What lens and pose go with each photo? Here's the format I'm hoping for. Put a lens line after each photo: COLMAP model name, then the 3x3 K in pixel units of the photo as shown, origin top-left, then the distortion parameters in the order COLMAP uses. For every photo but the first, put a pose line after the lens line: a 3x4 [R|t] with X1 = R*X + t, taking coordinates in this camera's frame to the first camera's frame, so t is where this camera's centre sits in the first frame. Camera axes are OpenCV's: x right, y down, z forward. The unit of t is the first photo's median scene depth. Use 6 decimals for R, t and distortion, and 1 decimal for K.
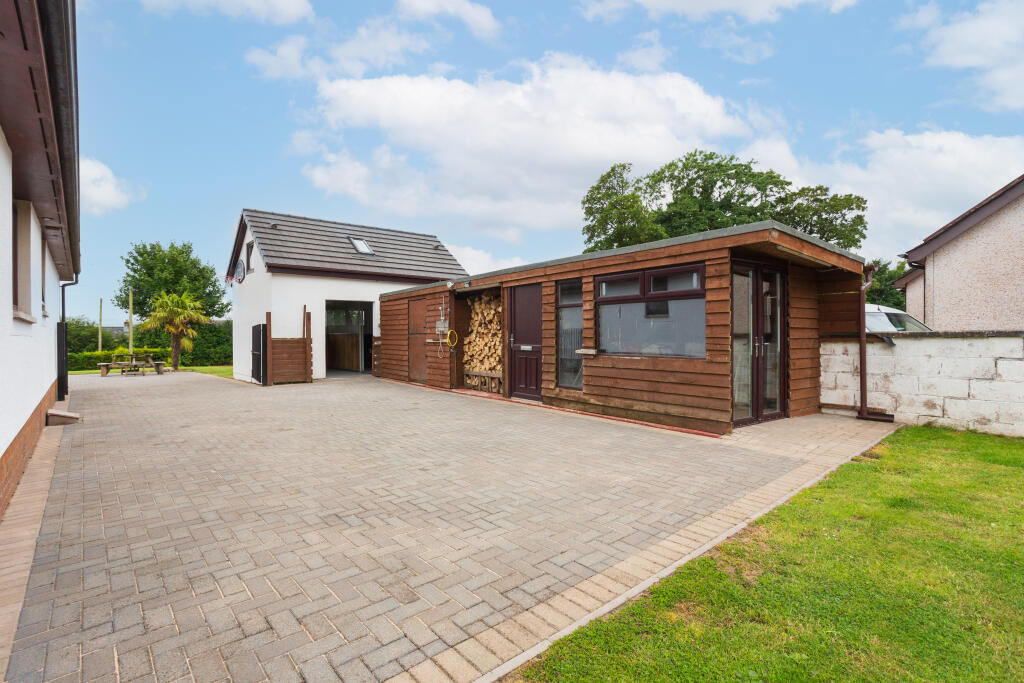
lens RADIAL K [[498.3, 0, 512.7], [0, 498.3, 342.0], [0, 0, 1]] dist [-0.006438, 0.004646]
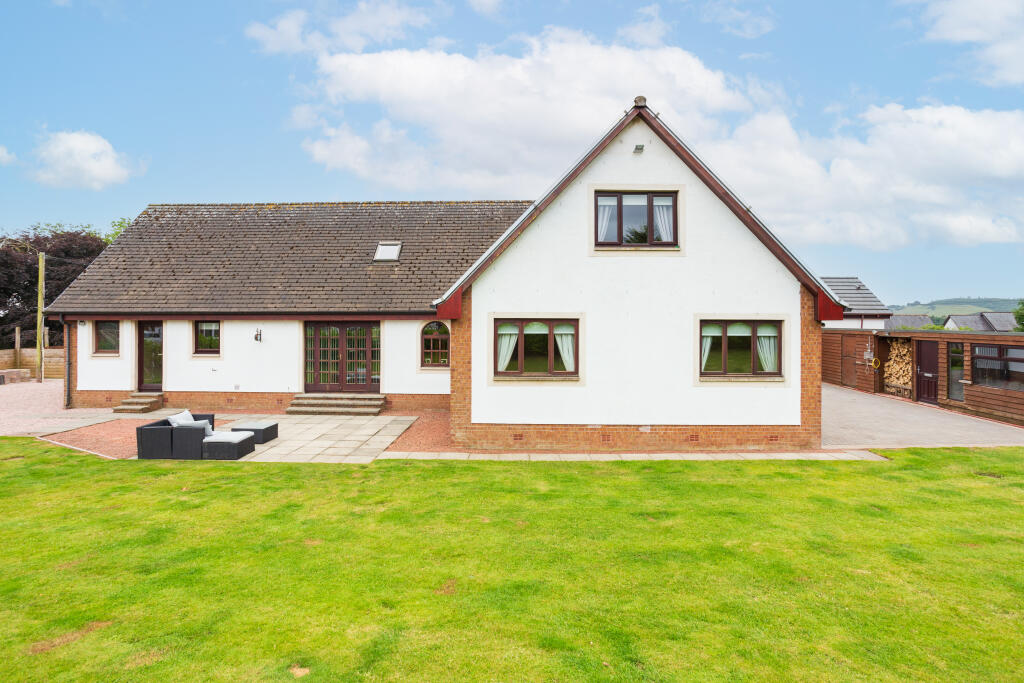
lens RADIAL K [[498.3, 0, 505.8], [0, 498.3, 327.7], [0, 0, 1]] dist [-0.006438, 0.004646]
pose [[0.739531, 0.005566, -0.673099, 0.093073], [-0.001627, 0.999978, 0.006481, -0.147381], [0.673120, -0.003698, 0.739524, -1.191068]]
